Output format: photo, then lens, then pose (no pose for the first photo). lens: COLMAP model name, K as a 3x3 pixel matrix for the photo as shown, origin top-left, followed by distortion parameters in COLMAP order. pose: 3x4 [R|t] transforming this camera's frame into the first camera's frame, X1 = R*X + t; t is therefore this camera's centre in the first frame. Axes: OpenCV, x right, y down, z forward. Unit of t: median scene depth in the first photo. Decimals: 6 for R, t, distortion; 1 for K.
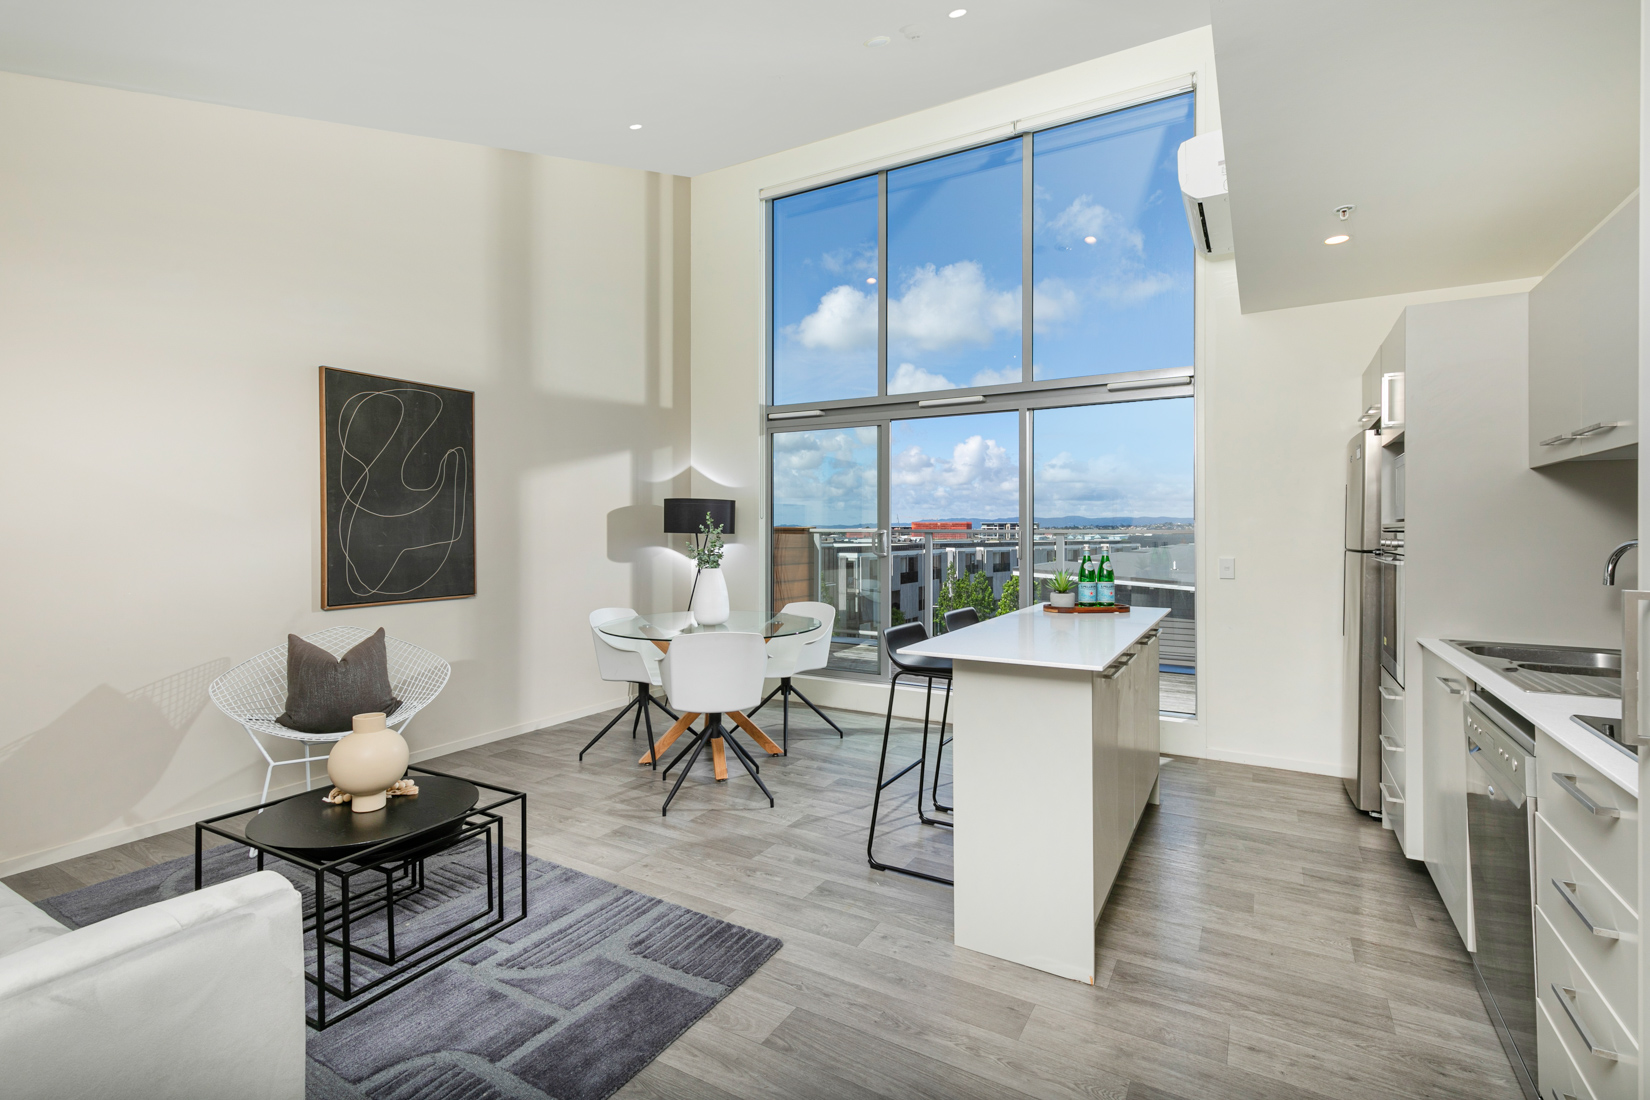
lens RADIAL K [[767.7, 0, 867.6], [0, 767.7, 536.7], [0, 0, 1]] dist [0.008550, -0.000360]
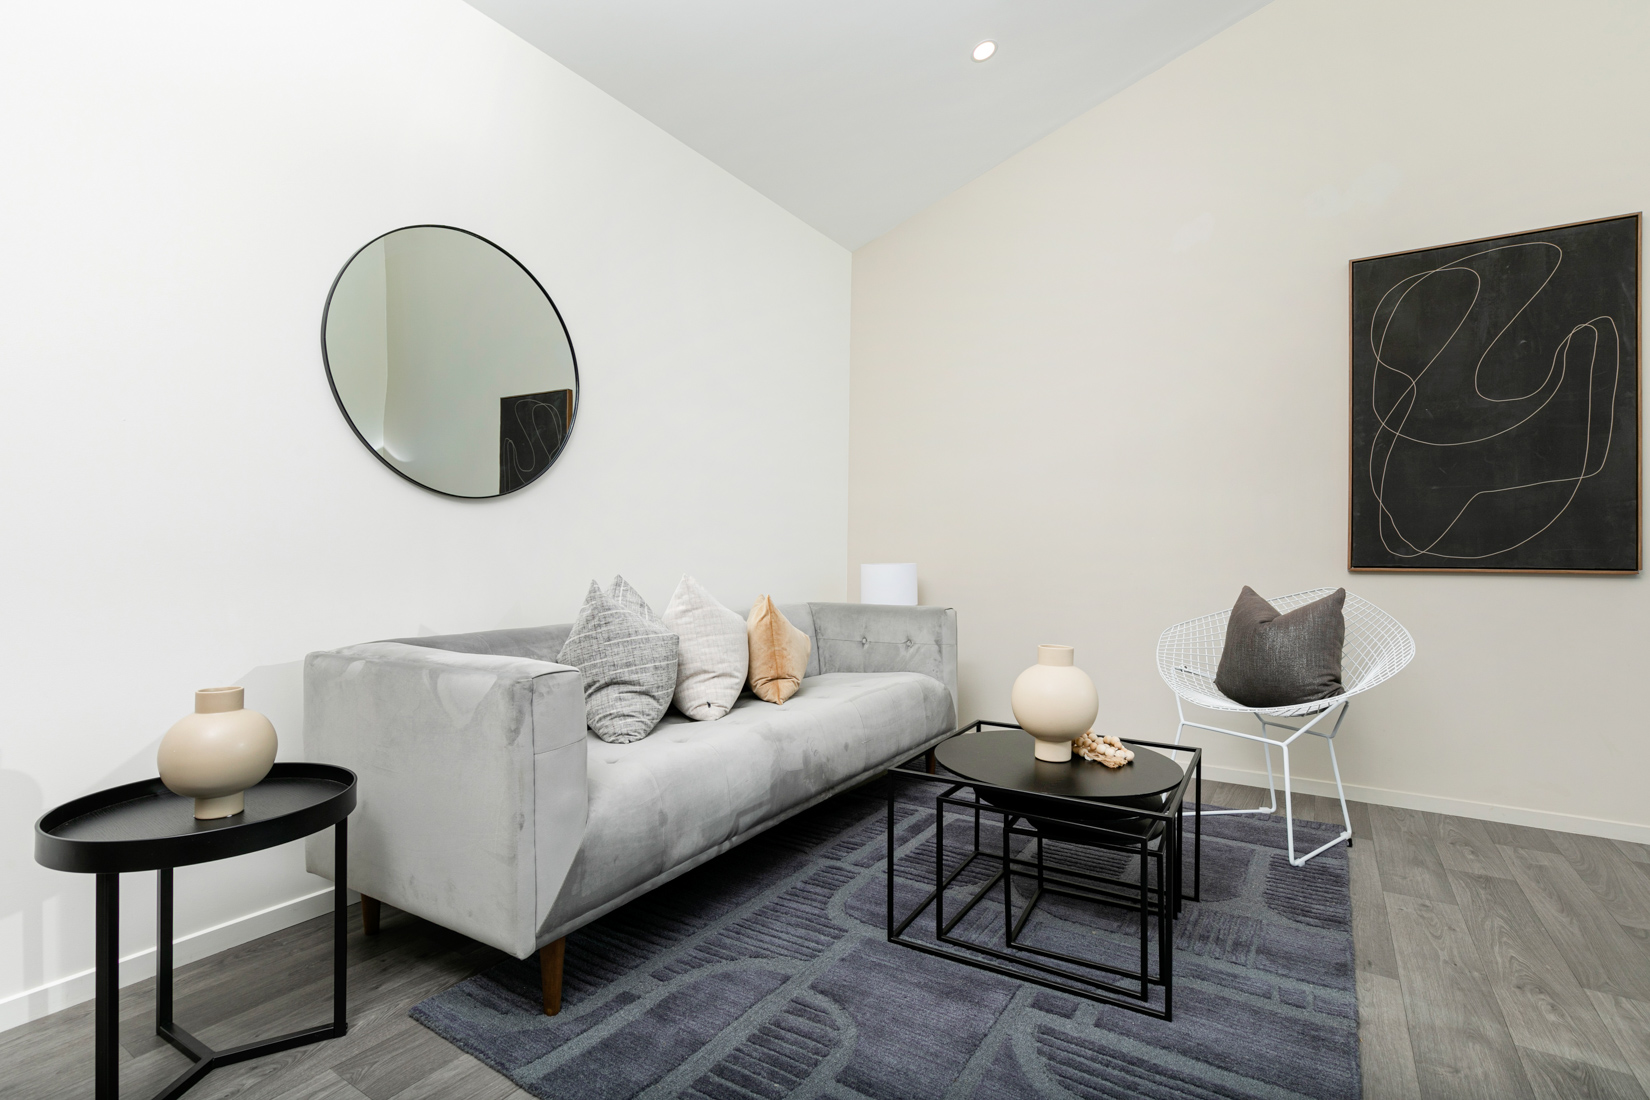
lens RADIAL K [[787.9, 0, 816.6], [0, 787.9, 551.4], [0, 0, 1]] dist [-0.001388, 0.002114]
pose [[-0.088657, 0.002155, -0.996060, 0.132541], [-0.020680, 0.999778, 0.004004, 0.077174], [0.995847, 0.020953, -0.088593, 0.488104]]
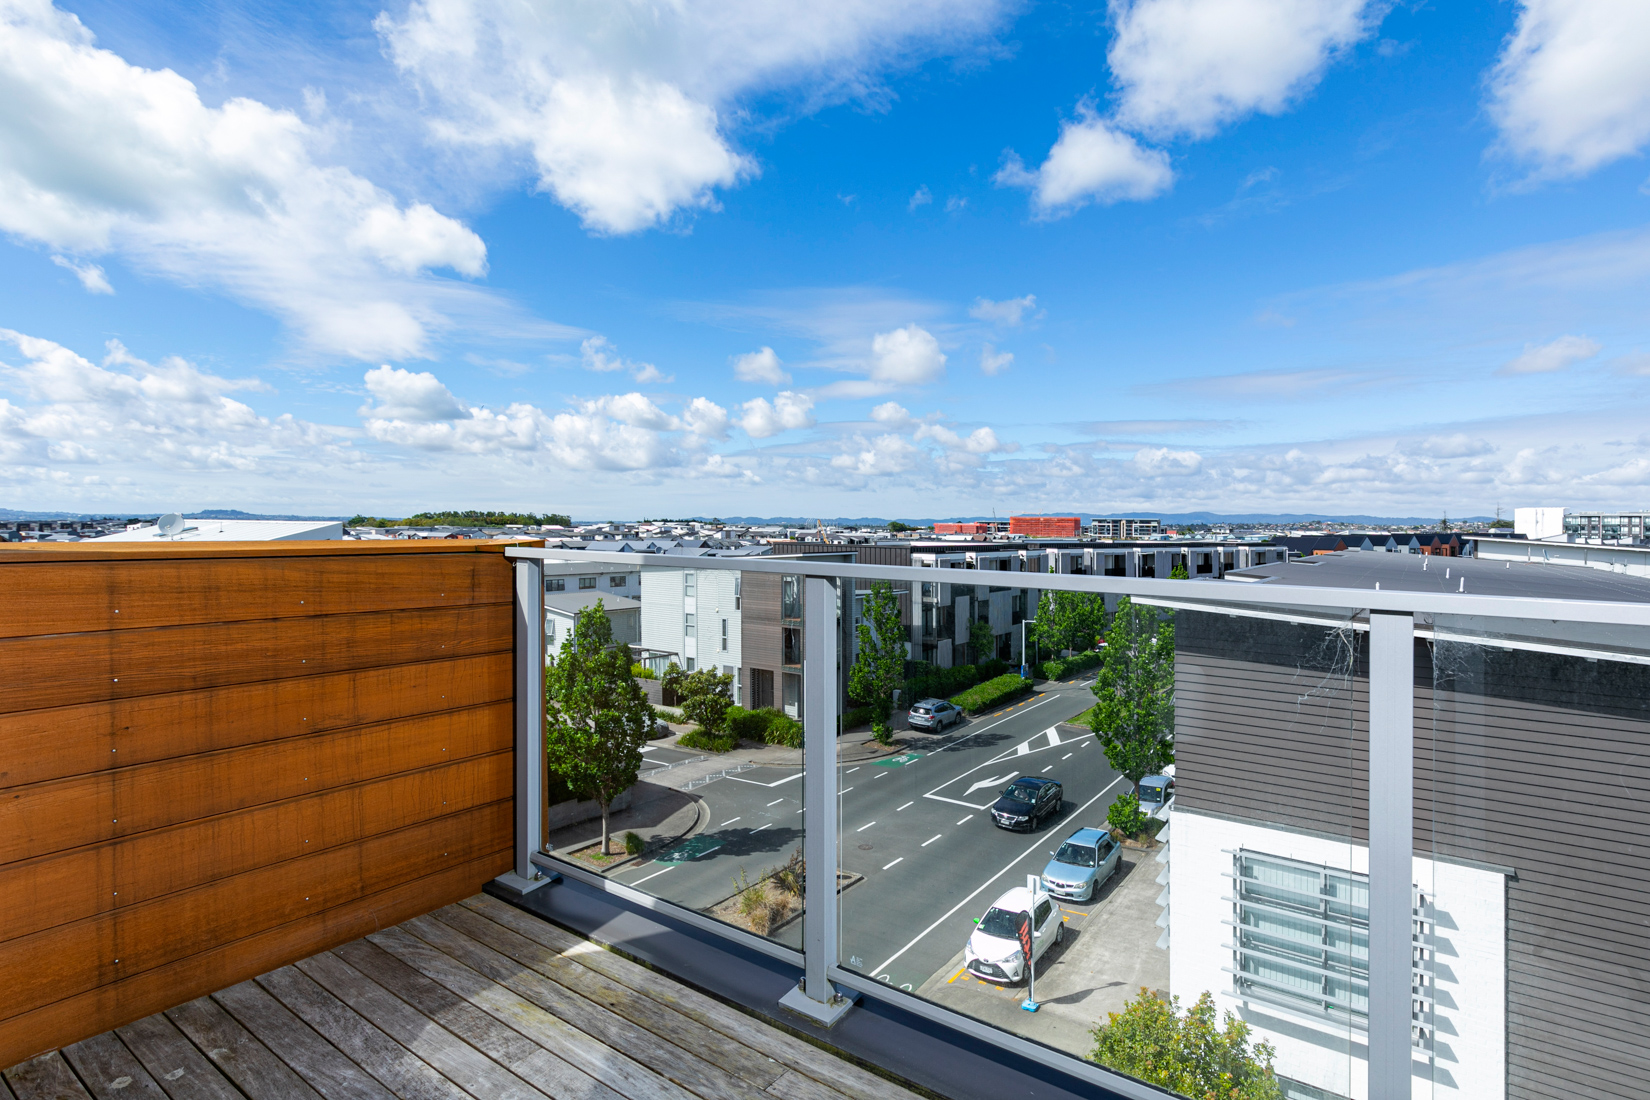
lens RADIAL K [[828.1, 0, 858.1], [0, 828.1, 532.6], [0, 0, 1]] dist [-0.000633, -0.000394]
pose [[0.991720, 0.013163, -0.127741, 0.186537], [-0.012968, 0.999913, 0.002360, -0.033424], [0.127761, -0.000684, 0.991805, 1.146250]]
